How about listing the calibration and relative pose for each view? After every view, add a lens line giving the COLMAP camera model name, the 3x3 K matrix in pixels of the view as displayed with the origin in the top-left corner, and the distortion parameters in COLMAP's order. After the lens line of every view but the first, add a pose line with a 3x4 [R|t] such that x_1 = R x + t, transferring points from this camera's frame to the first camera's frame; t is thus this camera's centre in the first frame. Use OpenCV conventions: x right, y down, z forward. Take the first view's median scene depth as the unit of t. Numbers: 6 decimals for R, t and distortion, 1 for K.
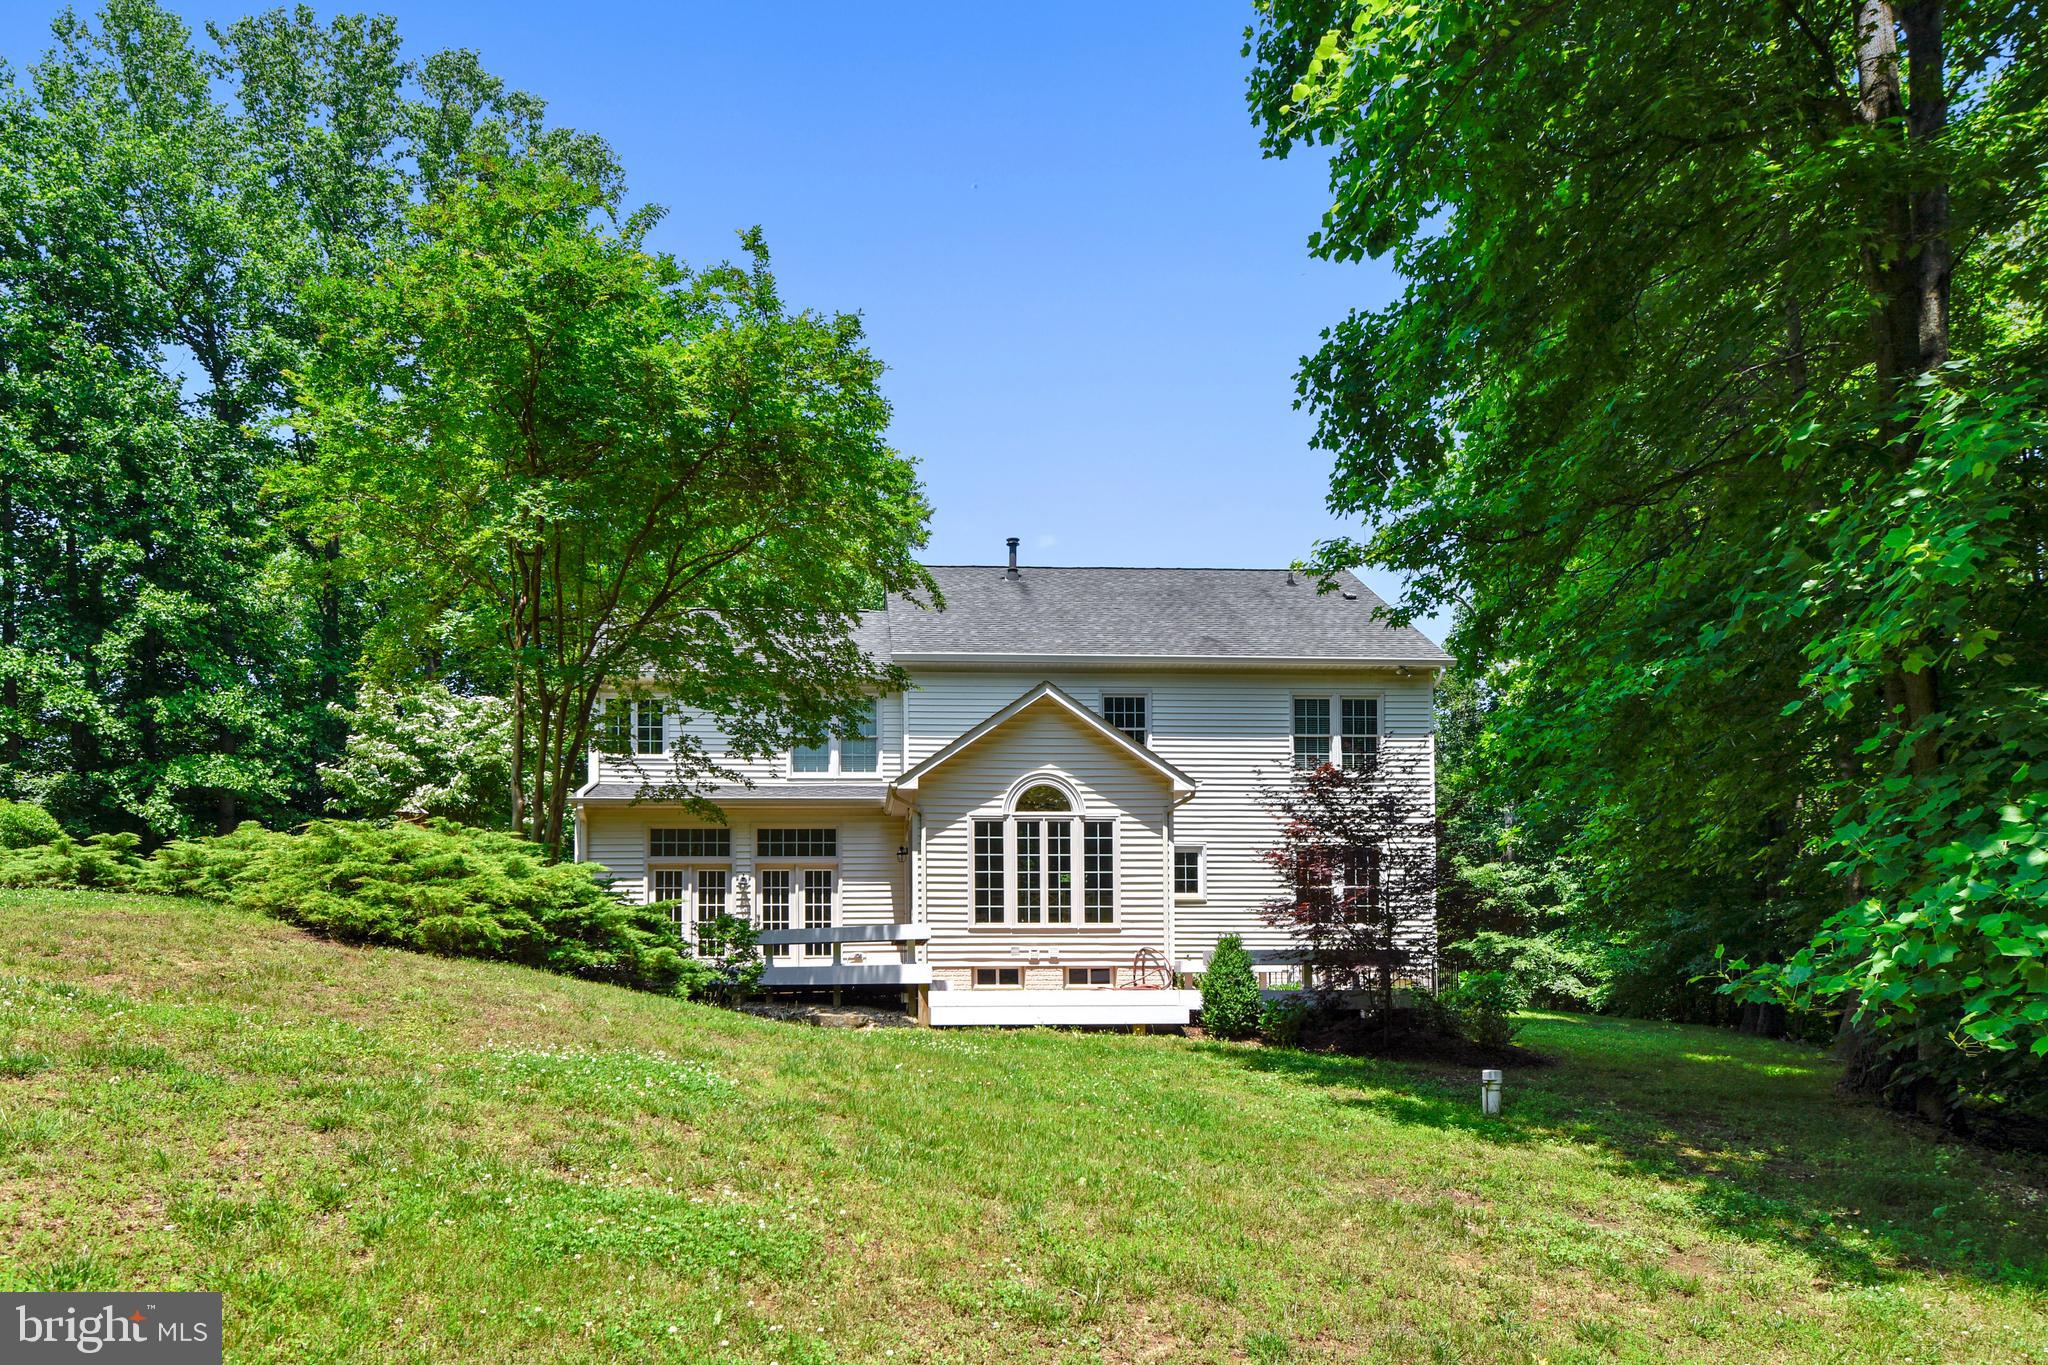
lens RADIAL K [[1300.3, 0, 880.9], [0, 1300.3, 707.0], [0, 0, 1]] dist [0.004202, 0.000775]
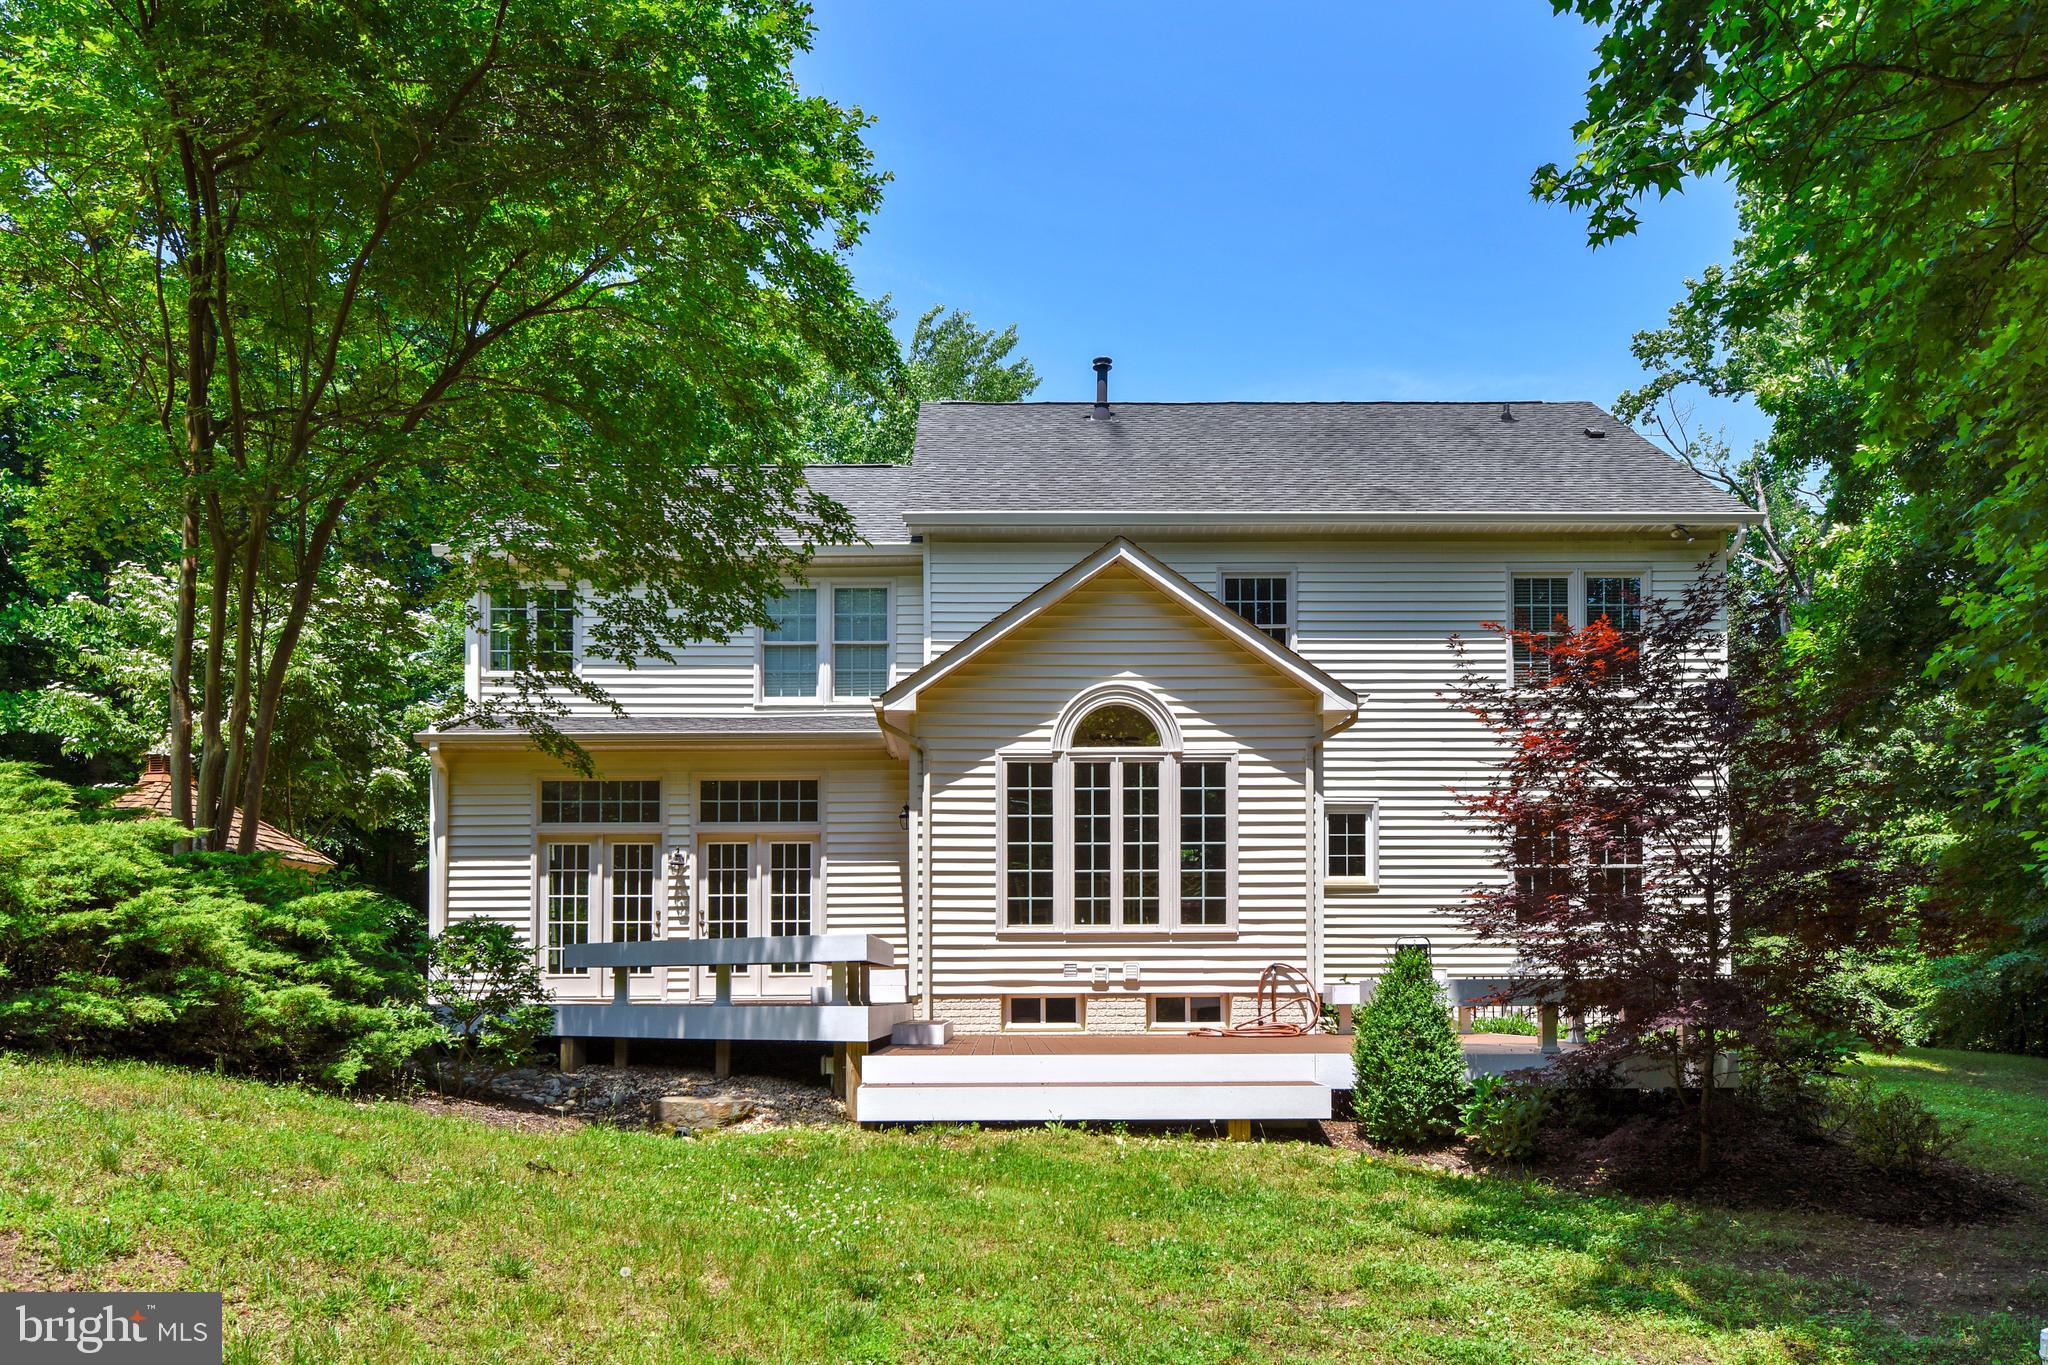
lens RADIAL K [[1575.0, 0, 1024.0], [0, 1575.0, 682.5], [0, 0, 1]] dist [-0.008330, -0.003381]
pose [[0.999895, -0.001415, 0.014401, 0.069849], [0.001132, 0.999807, 0.019619, 0.034803], [-0.014426, -0.019601, 0.999704, 0.245925]]
